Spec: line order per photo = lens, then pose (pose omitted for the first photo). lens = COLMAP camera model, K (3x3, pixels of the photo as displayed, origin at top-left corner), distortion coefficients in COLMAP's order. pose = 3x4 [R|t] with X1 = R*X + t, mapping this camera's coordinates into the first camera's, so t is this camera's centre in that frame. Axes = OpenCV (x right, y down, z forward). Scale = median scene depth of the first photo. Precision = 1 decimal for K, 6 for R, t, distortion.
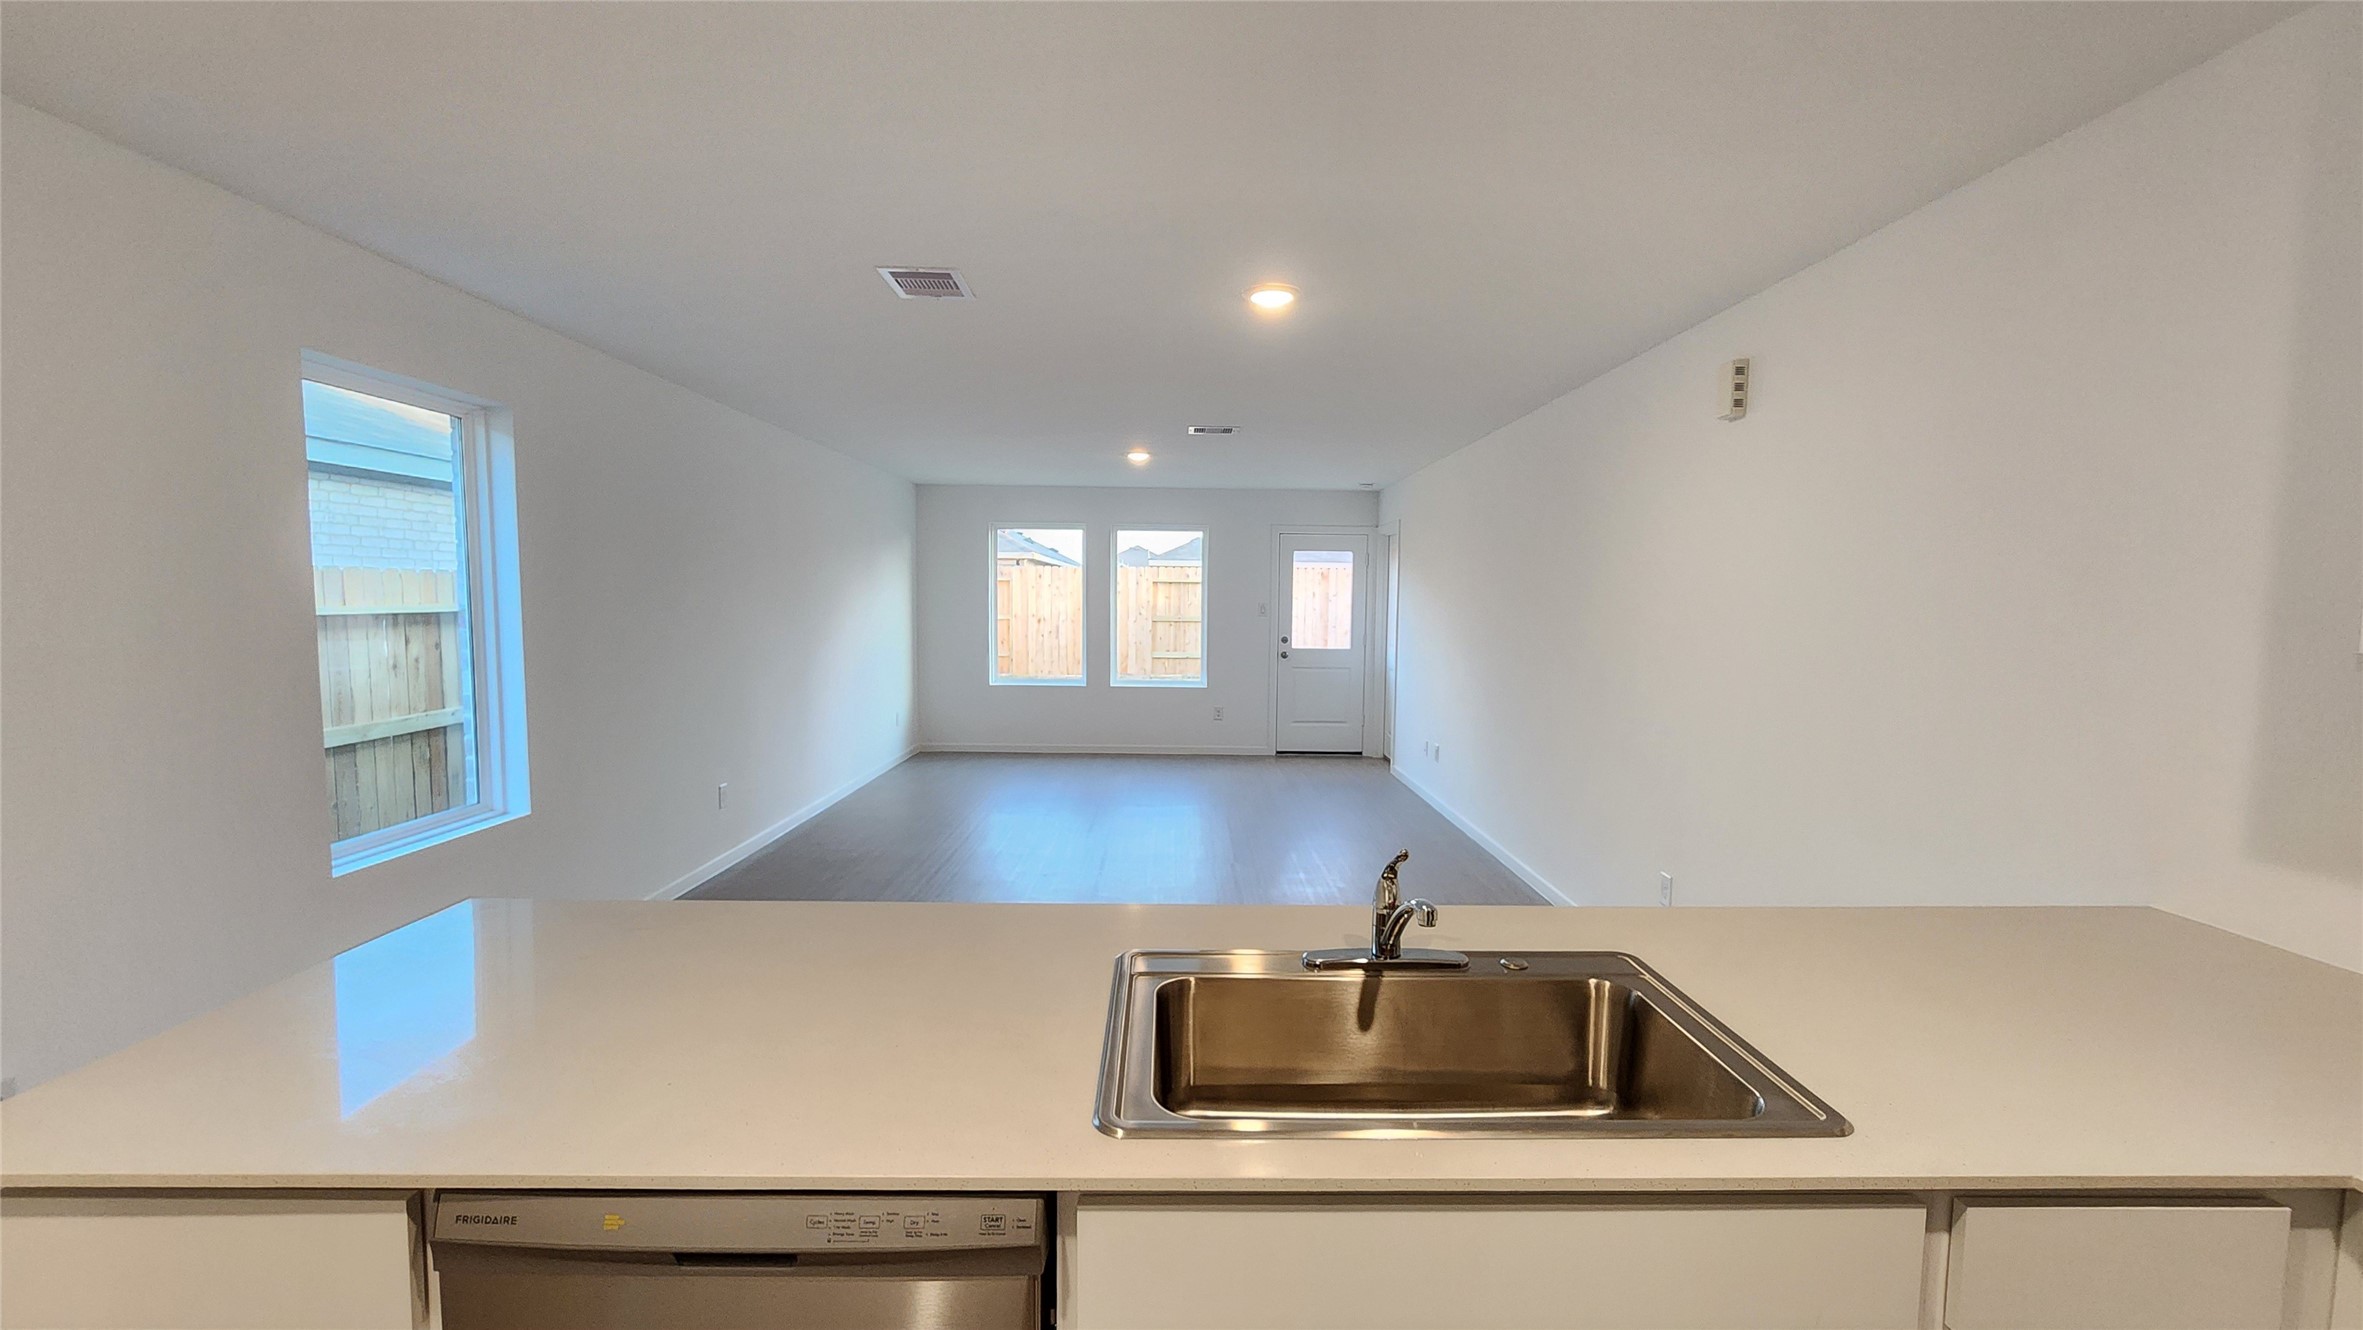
lens RADIAL K [[1003.4, 0, 1185.9], [0, 1003.4, 684.2], [0, 0, 1]] dist [0.013270, -0.000256]
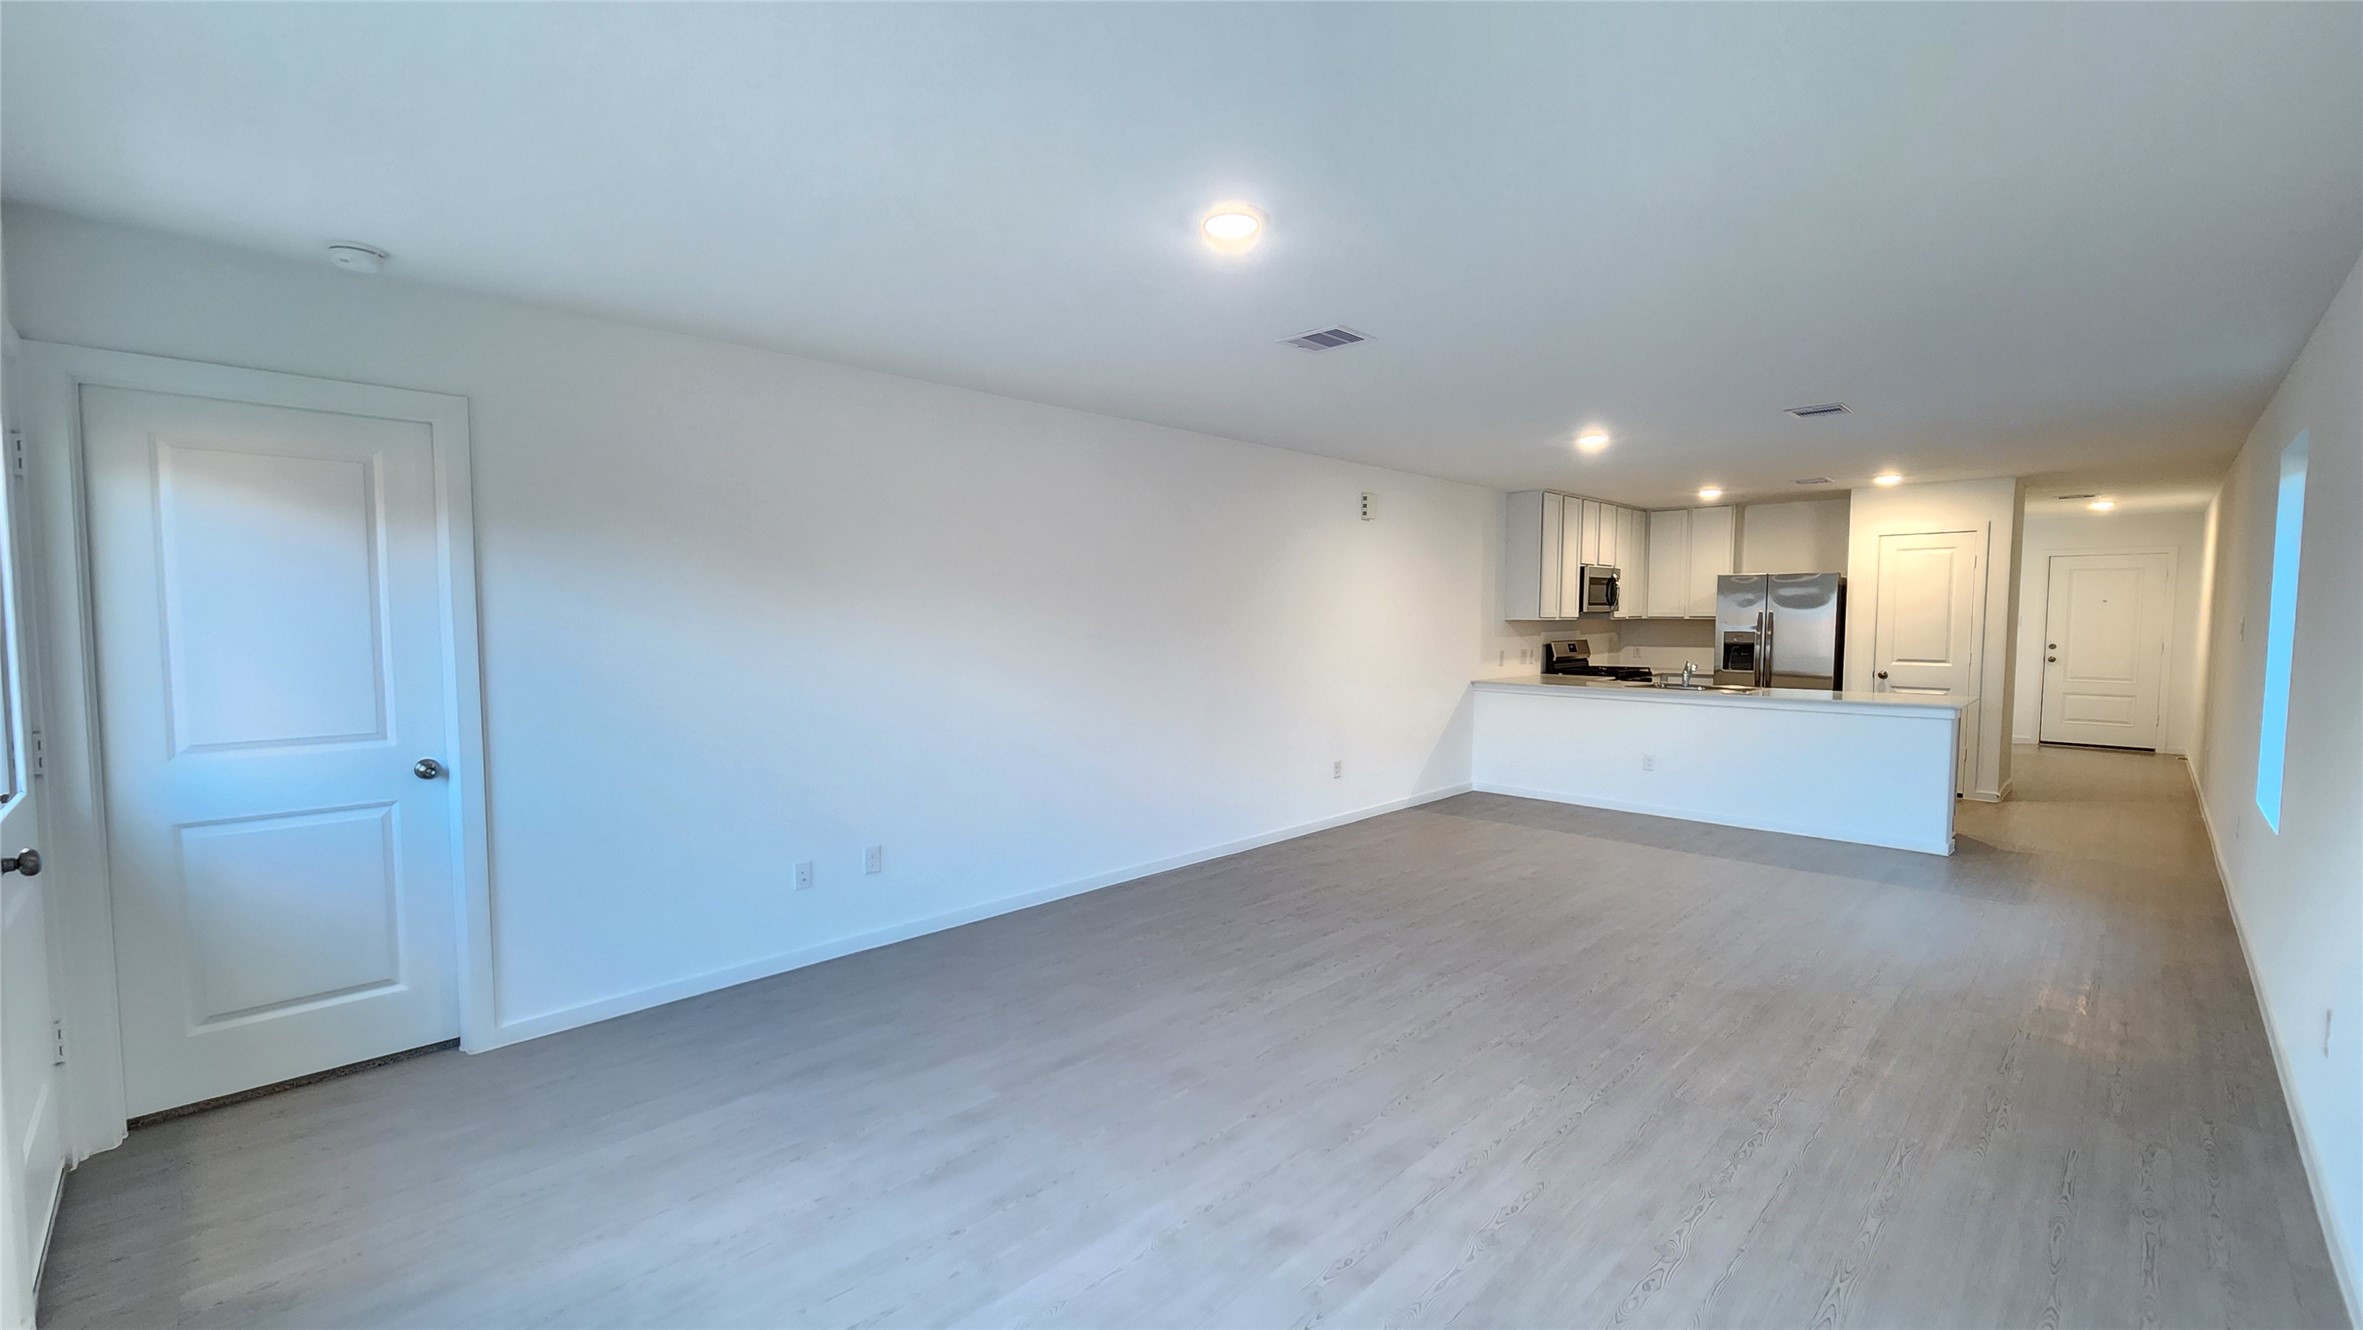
lens RADIAL K [[966.9, 0, 1193.4], [0, 966.9, 673.0], [0, 0, 1]] dist [-0.001283, 0.000085]
pose [[-0.694550, -0.057393, 0.717151, -0.223240], [0.052654, 0.990085, 0.130230, -0.077731], [-0.717515, 0.128213, -0.684642, 0.898227]]
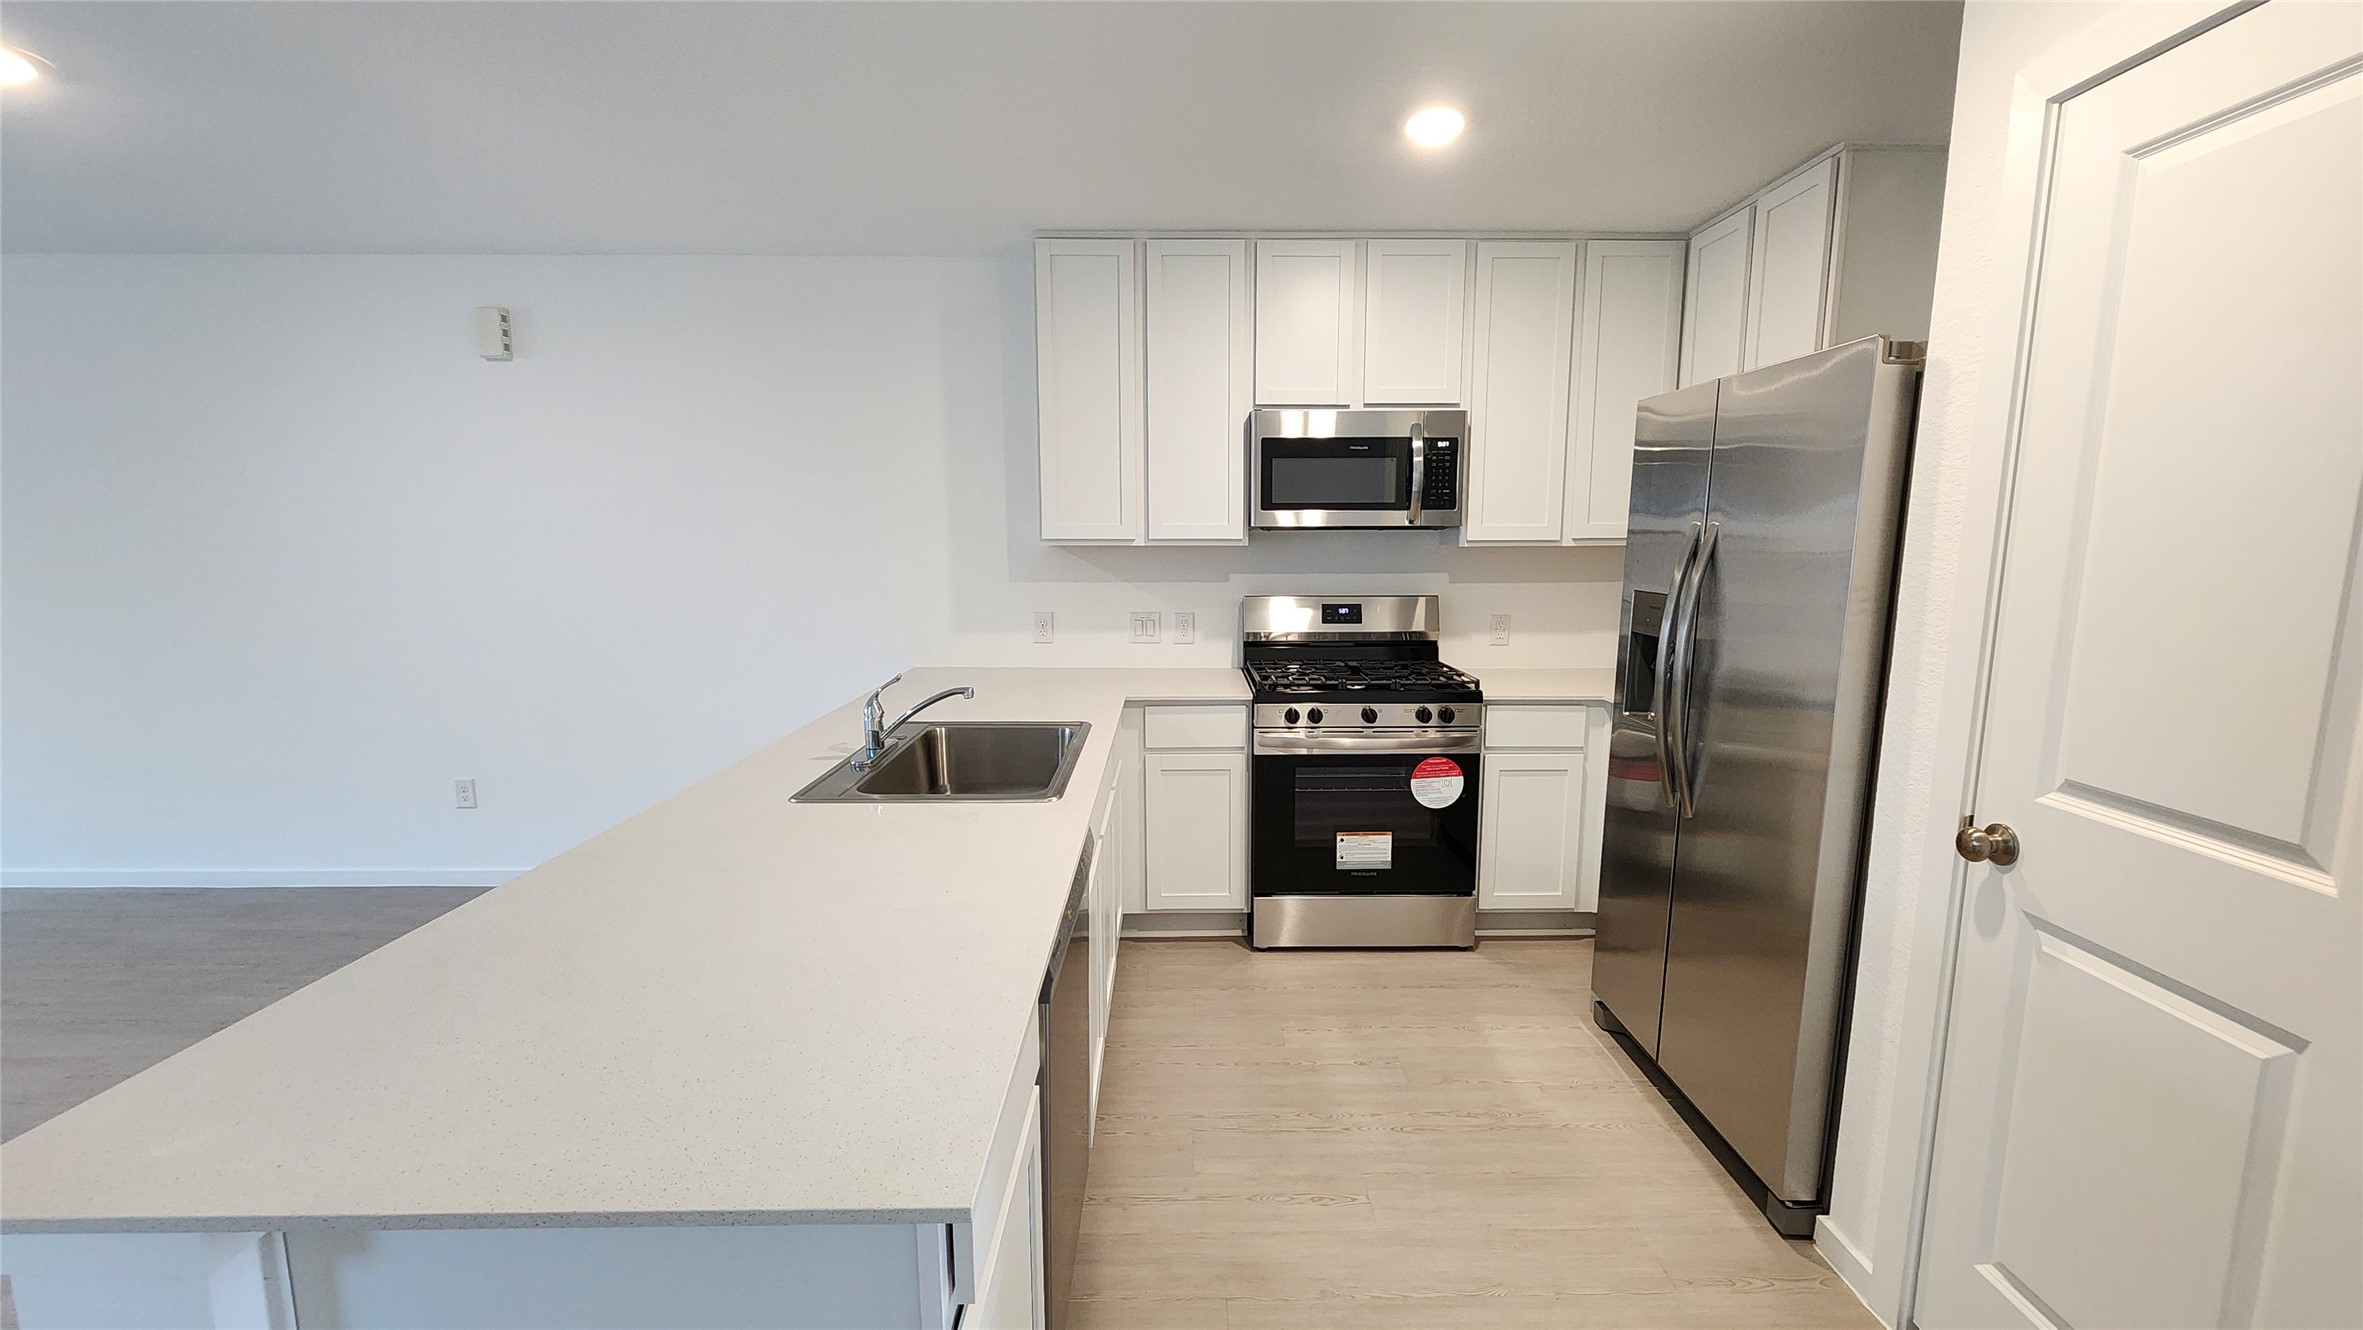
lens RADIAL K [[966.9, 0, 1193.4], [0, 966.9, 673.0], [0, 0, 1]] dist [-0.001283, 0.000085]
pose [[0.016854, -0.156887, 0.987473, -0.197788], [0.085536, 0.984219, 0.154910, -0.005510], [-0.996192, 0.081854, 0.030008, 0.072603]]
